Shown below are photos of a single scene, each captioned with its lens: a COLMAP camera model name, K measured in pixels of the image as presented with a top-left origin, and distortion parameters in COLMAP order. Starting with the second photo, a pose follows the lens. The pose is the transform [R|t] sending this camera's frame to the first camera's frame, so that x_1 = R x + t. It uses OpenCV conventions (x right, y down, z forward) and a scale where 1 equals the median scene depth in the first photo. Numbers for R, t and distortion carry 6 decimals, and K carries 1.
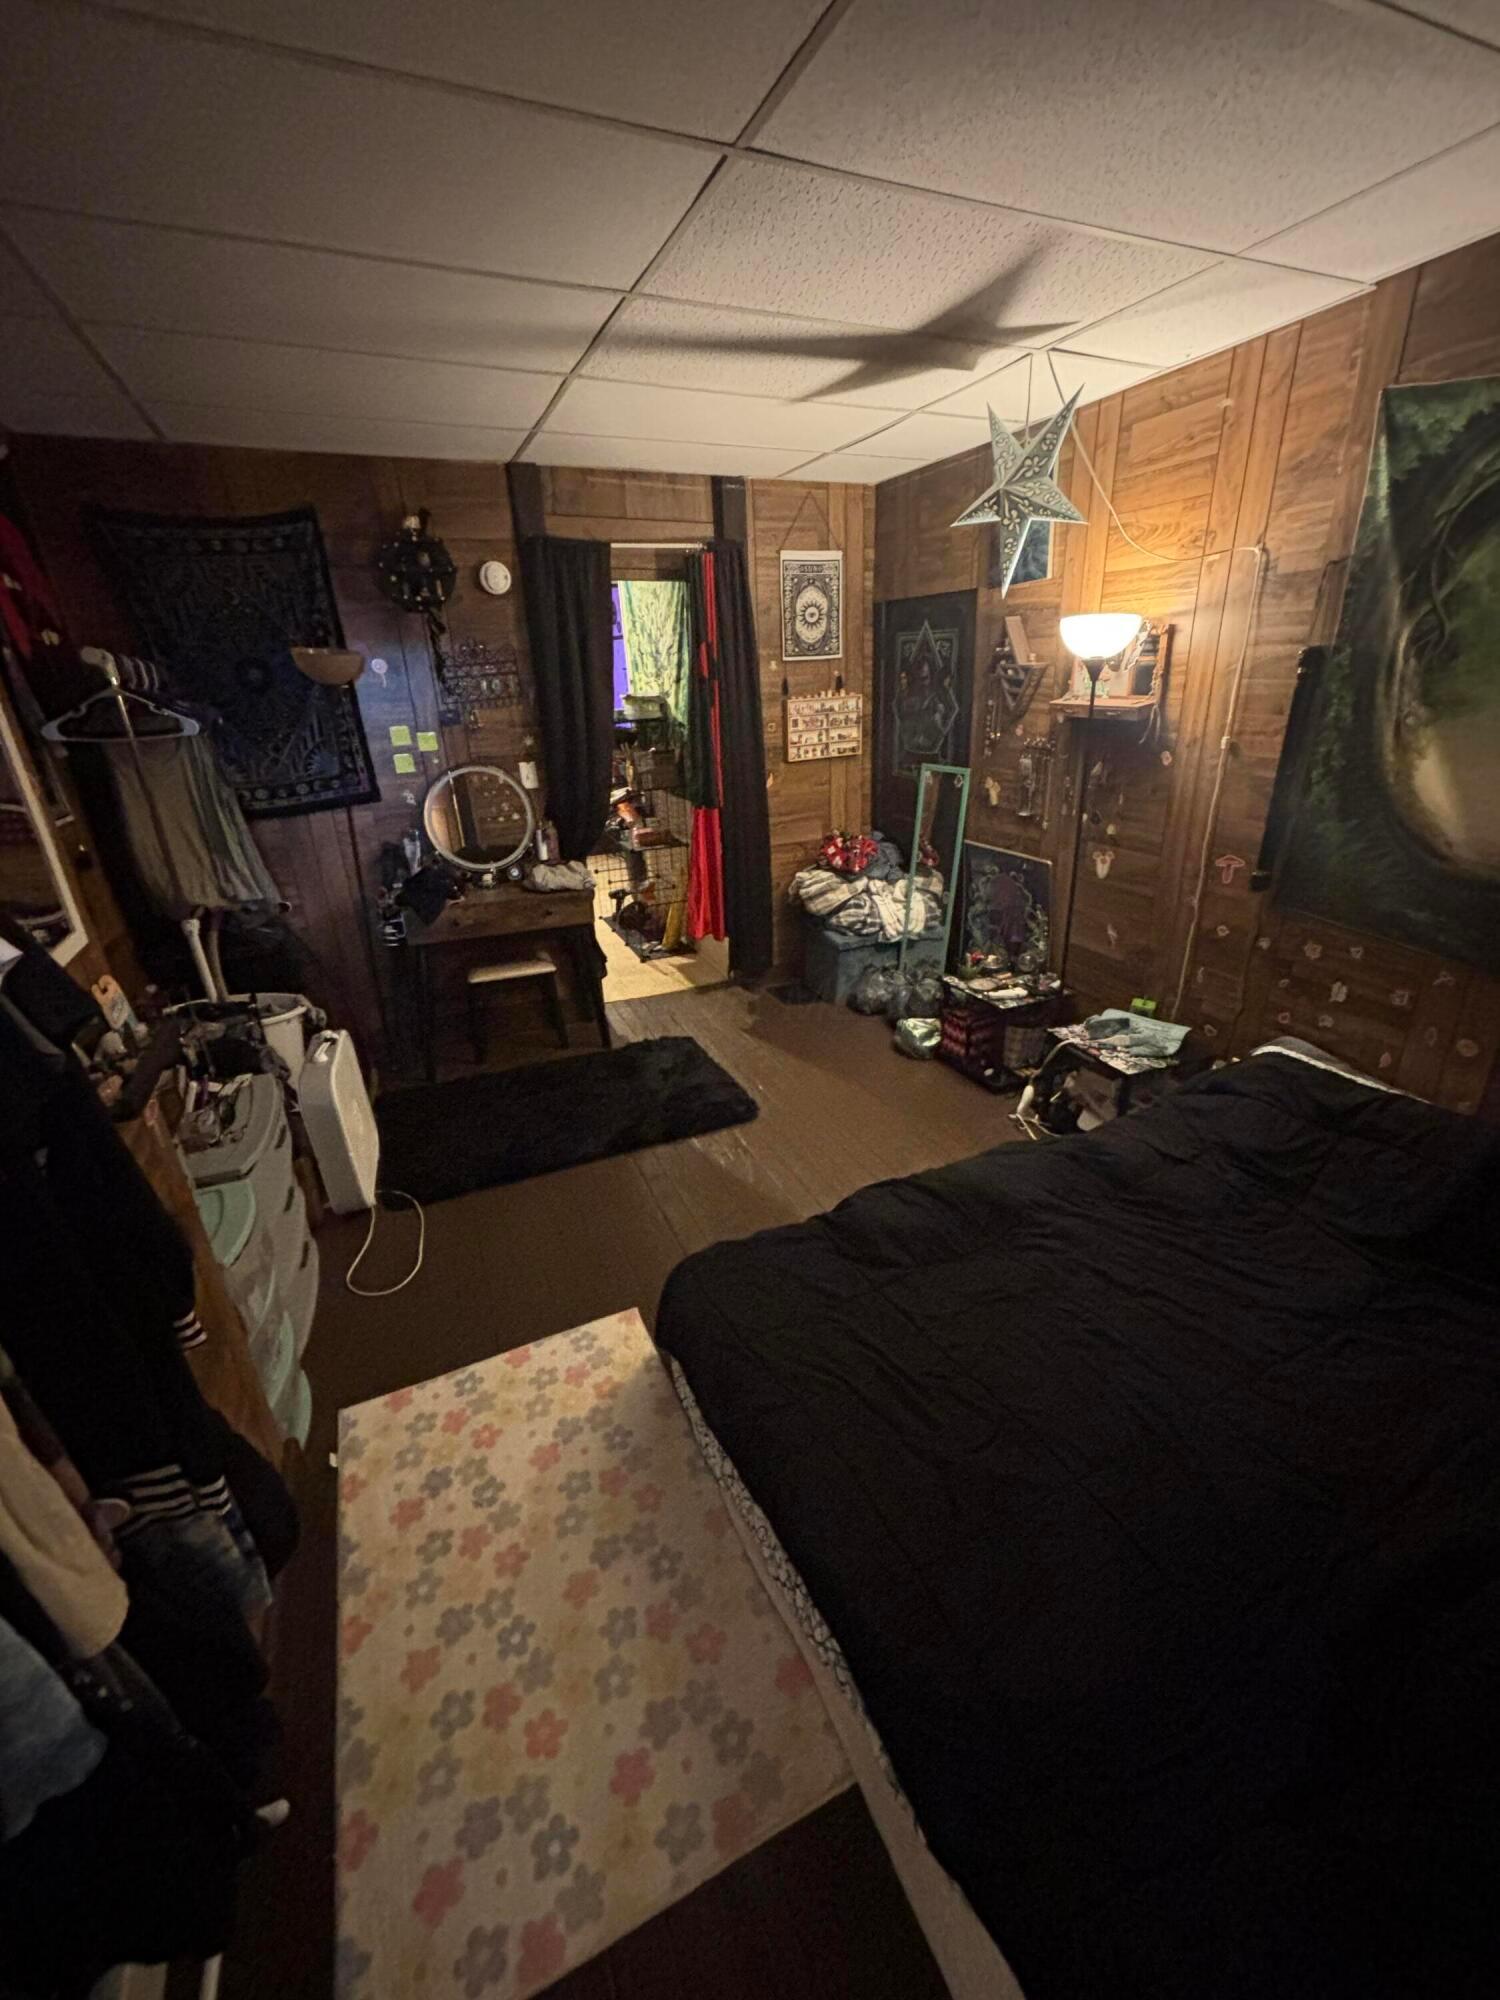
lens RADIAL K [[811.2, 0, 750.4], [0, 811.2, 993.4], [0, 0, 1]] dist [0.022460, -0.021864]
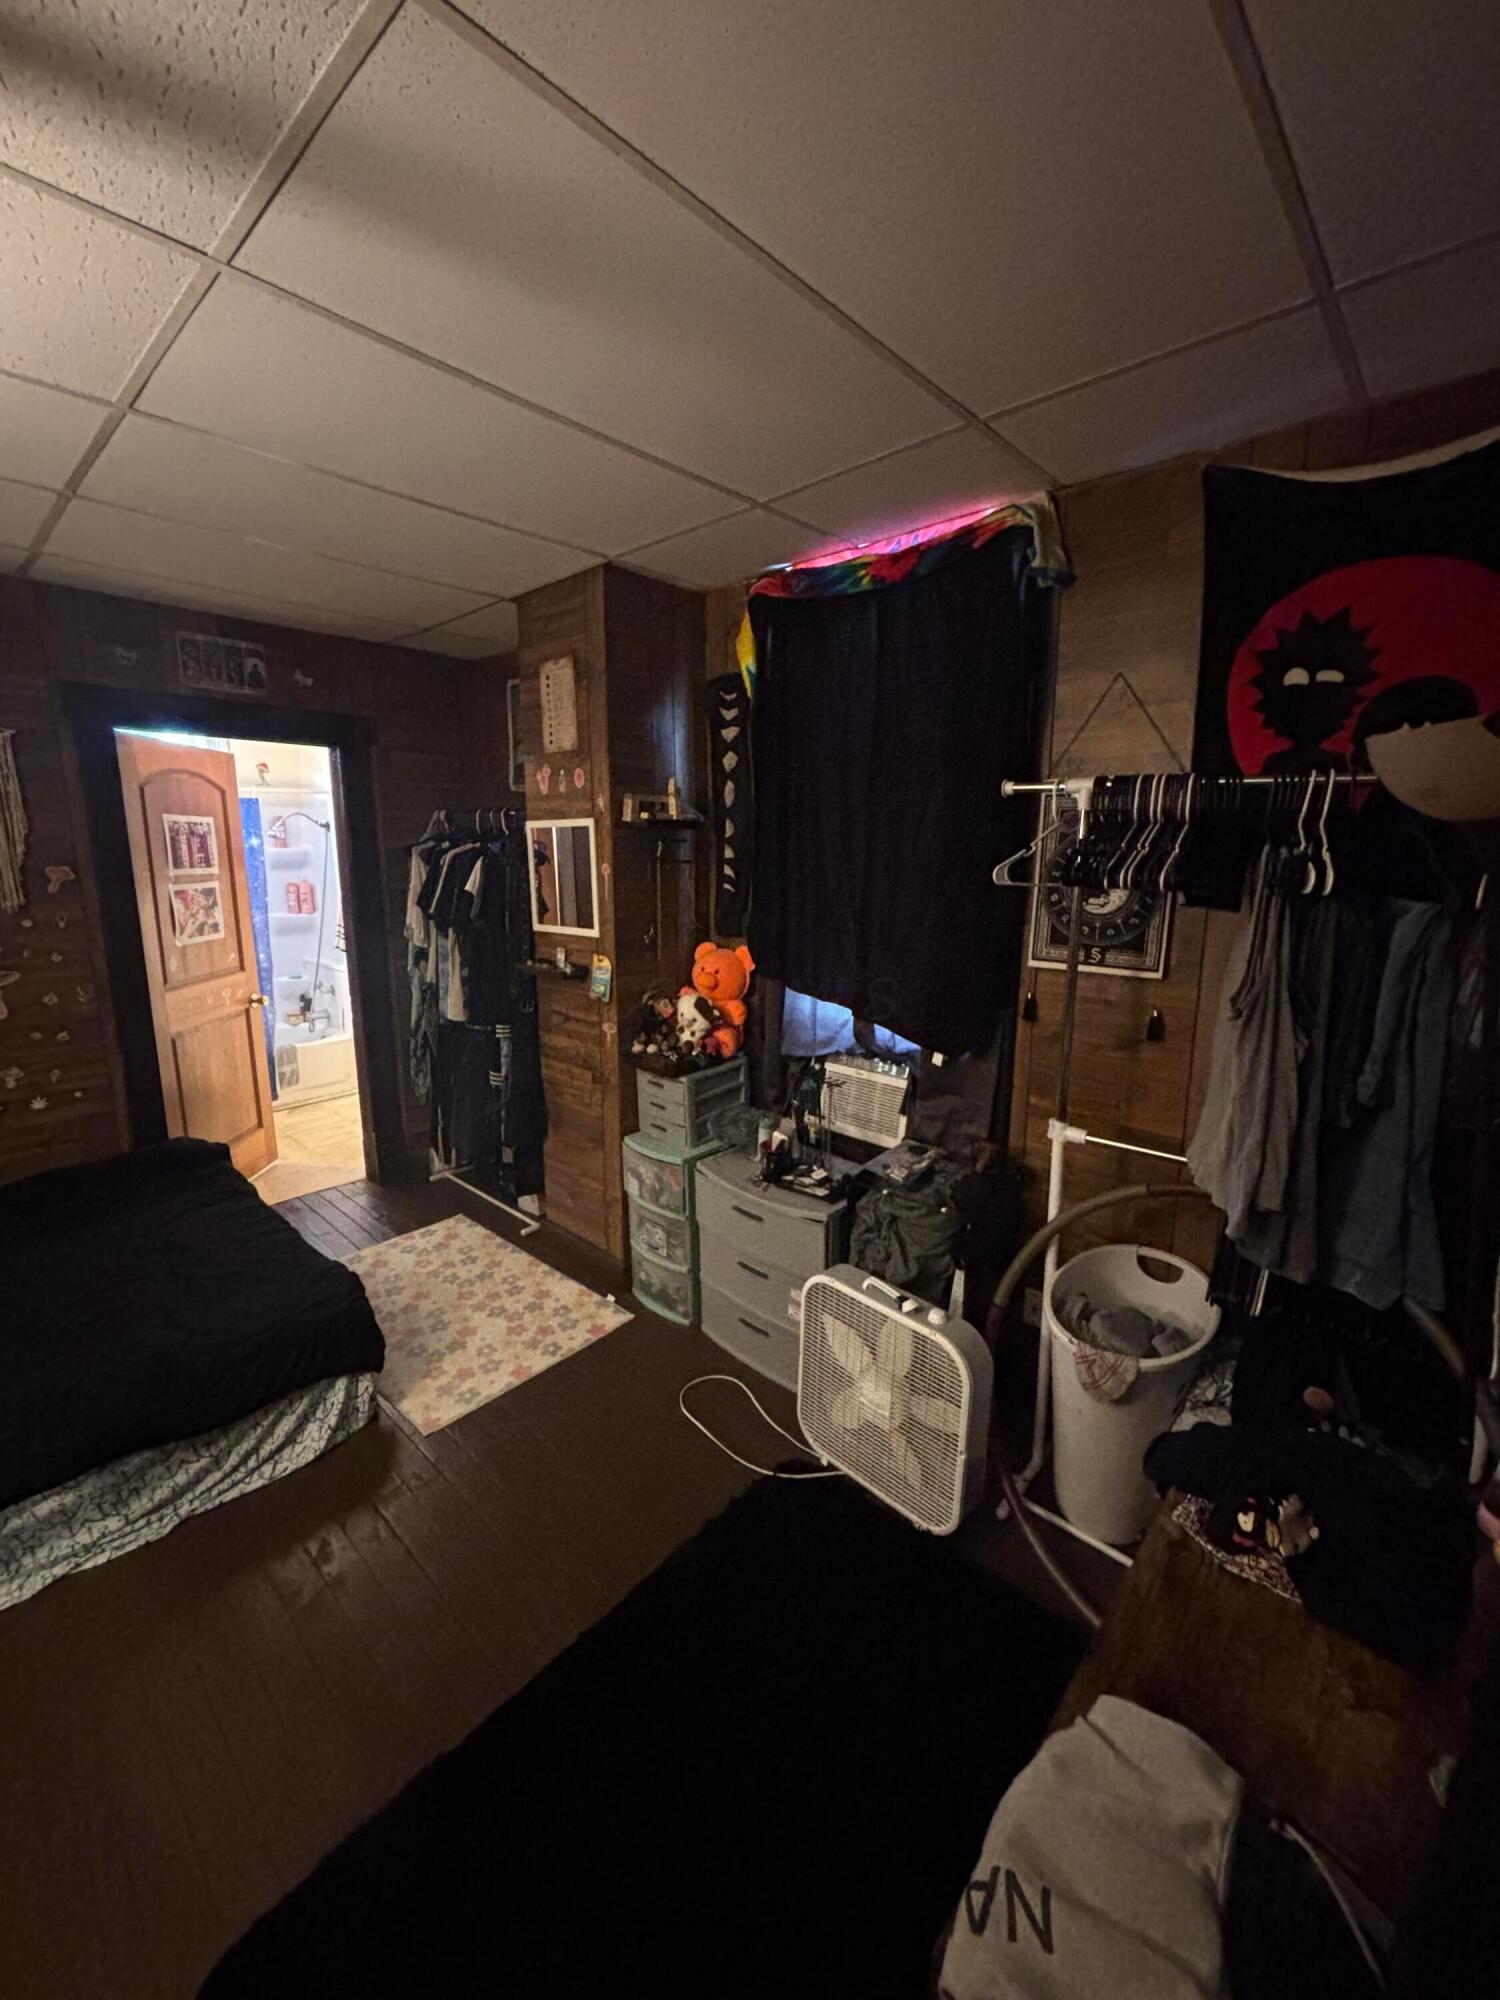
lens RADIAL K [[813.2, 0, 752.5], [0, 813.2, 995.3], [0, 0, 1]] dist [-0.006142, 0.003835]
pose [[-0.915819, 0.110696, -0.386034, -0.217259], [-0.118117, 0.844494, 0.522378, -0.742953], [0.383829, 0.524001, -0.760328, 1.925120]]
